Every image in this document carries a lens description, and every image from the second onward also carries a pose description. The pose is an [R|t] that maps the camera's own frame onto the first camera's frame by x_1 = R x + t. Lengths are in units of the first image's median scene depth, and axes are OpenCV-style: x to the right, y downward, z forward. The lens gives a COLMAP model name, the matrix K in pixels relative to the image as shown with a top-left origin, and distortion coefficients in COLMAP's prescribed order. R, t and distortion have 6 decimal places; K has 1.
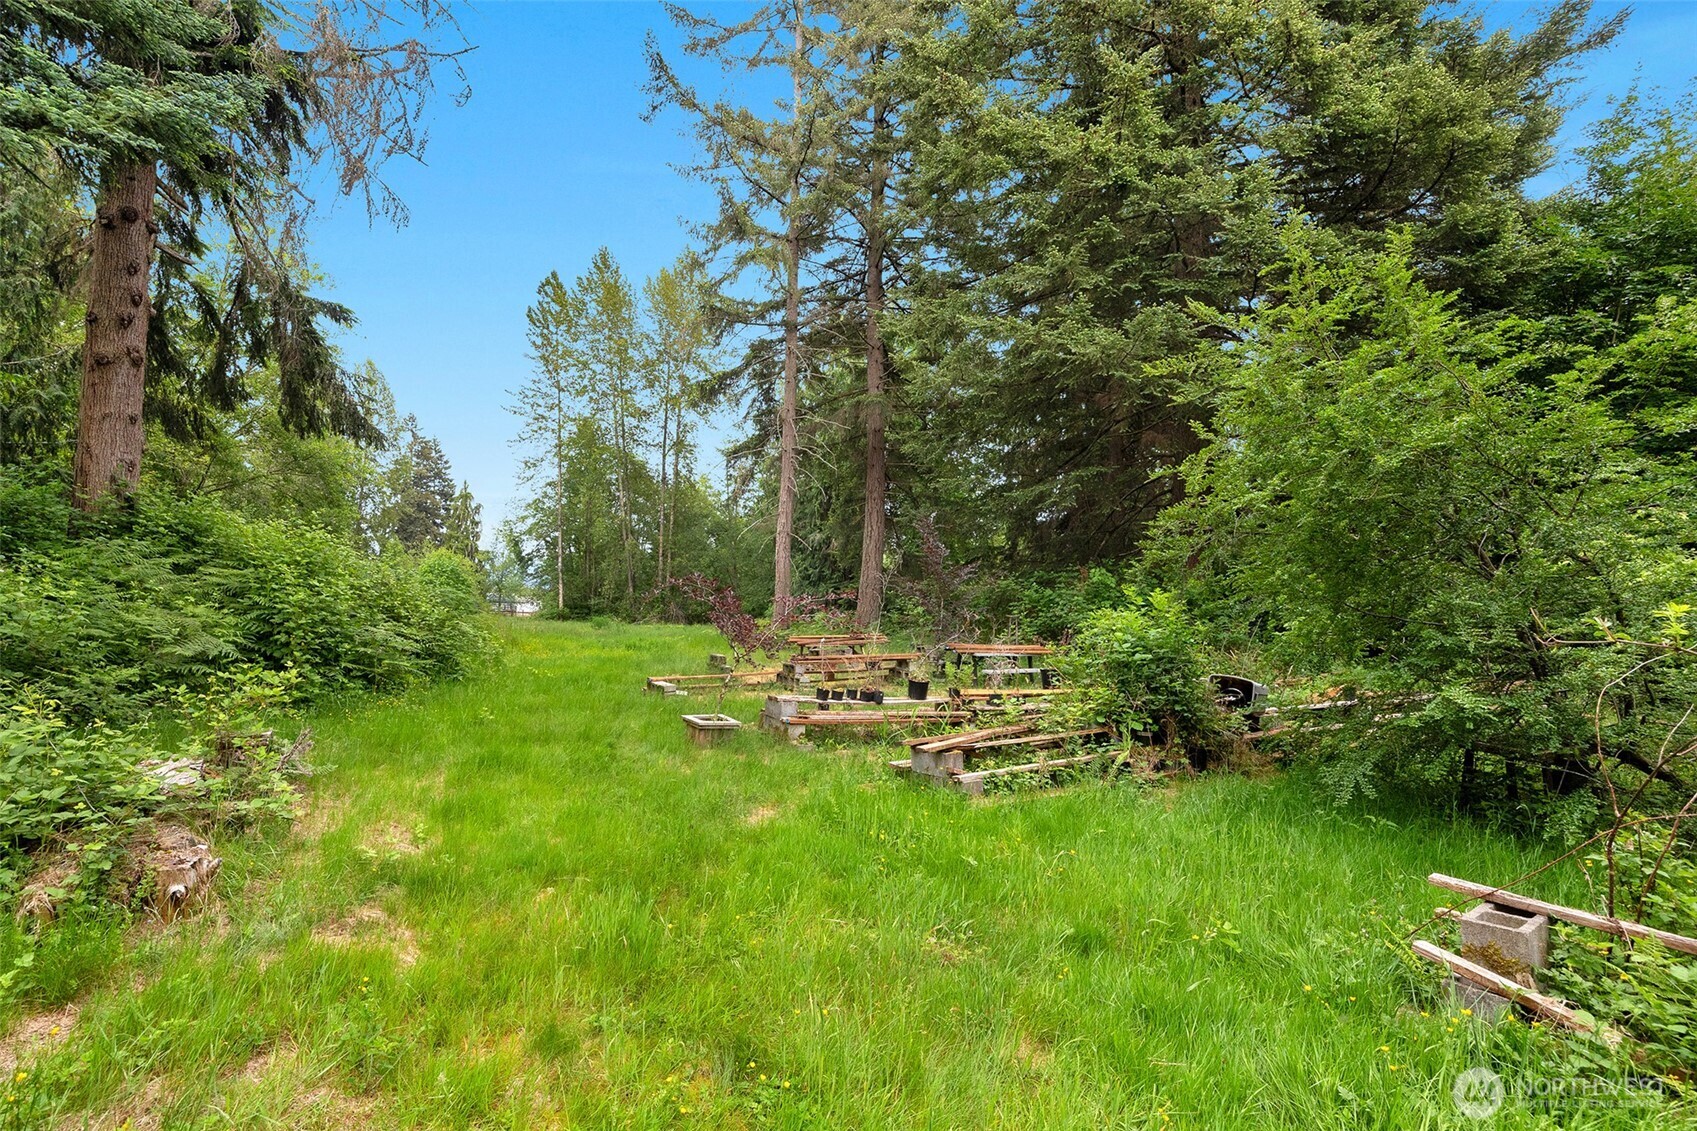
lens RADIAL K [[796.2, 0, 776.8], [0, 796.2, 568.5], [0, 0, 1]] dist [-0.000408, 0.000114]
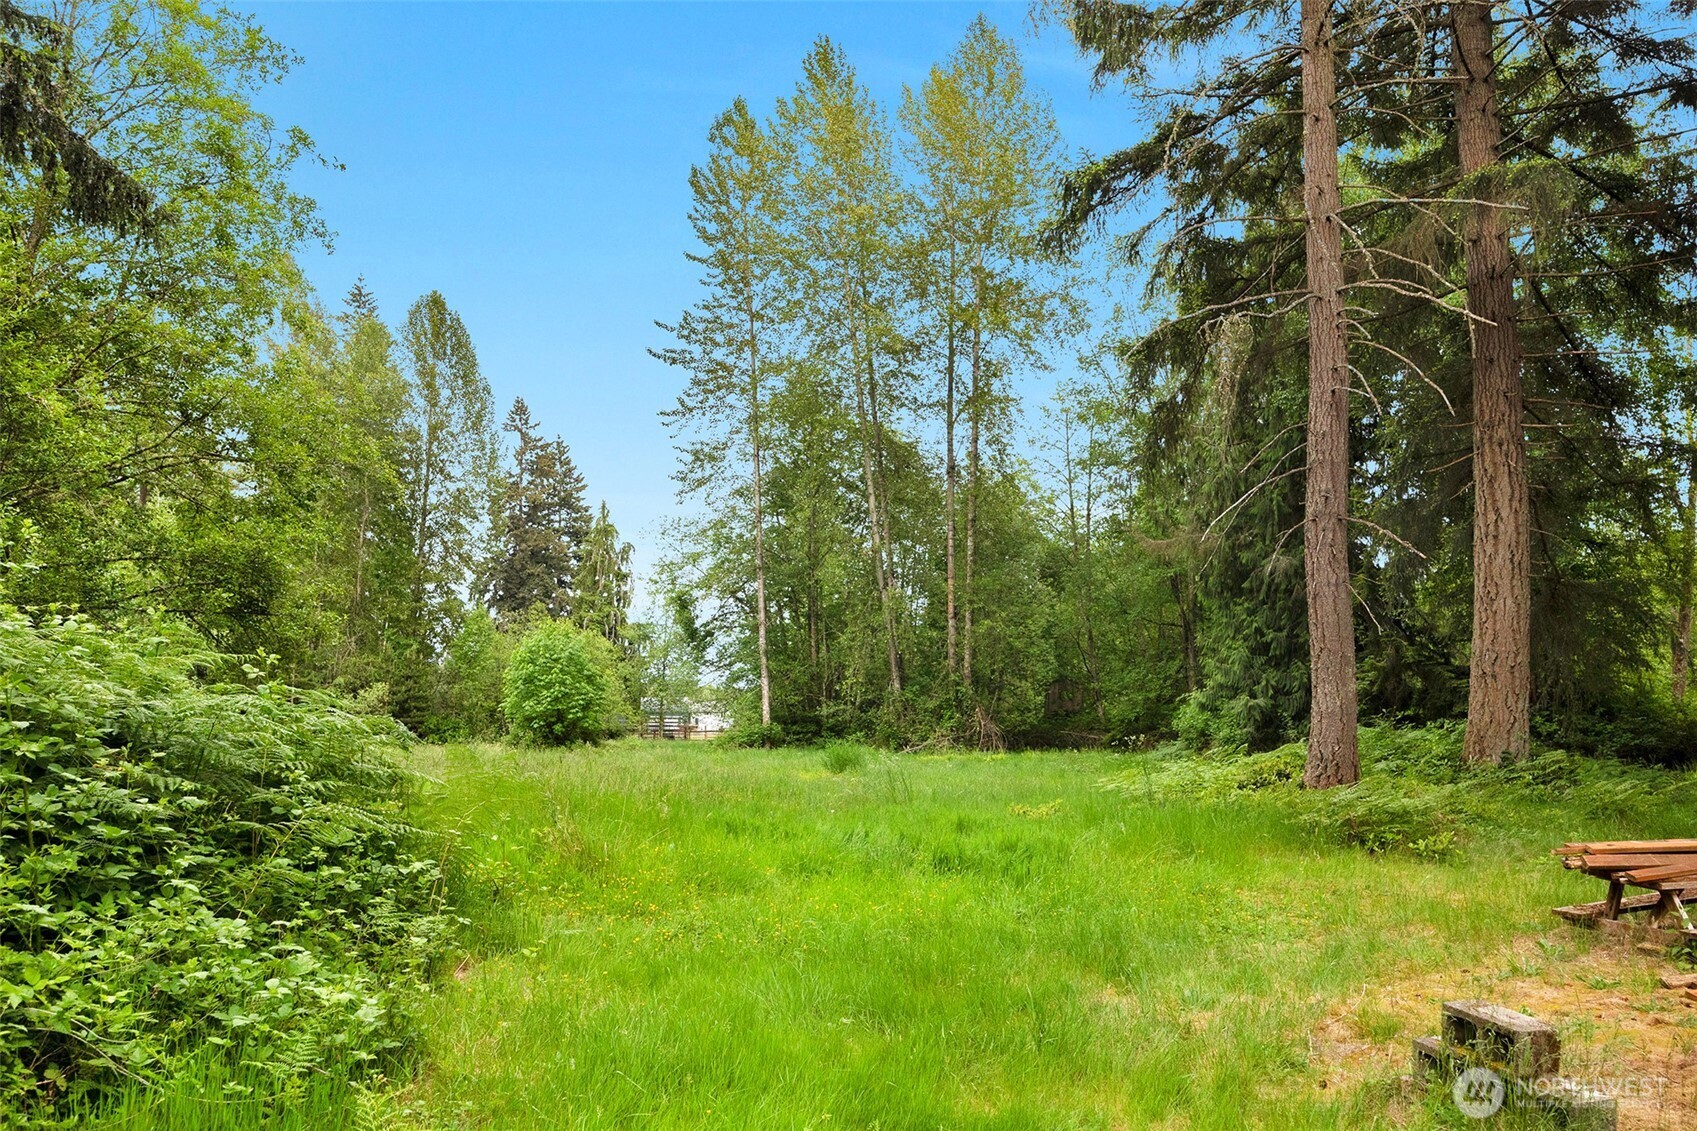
lens RADIAL K [[1352.0, 0, 848.1], [0, 1352.0, 564.0], [0, 0, 1]] dist [-0.000642, -0.000291]
pose [[0.977875, -0.045031, -0.204286, -0.030633], [0.032510, 0.997405, -0.064242, 0.003486], [0.206649, 0.056180, 0.976801, 0.130375]]
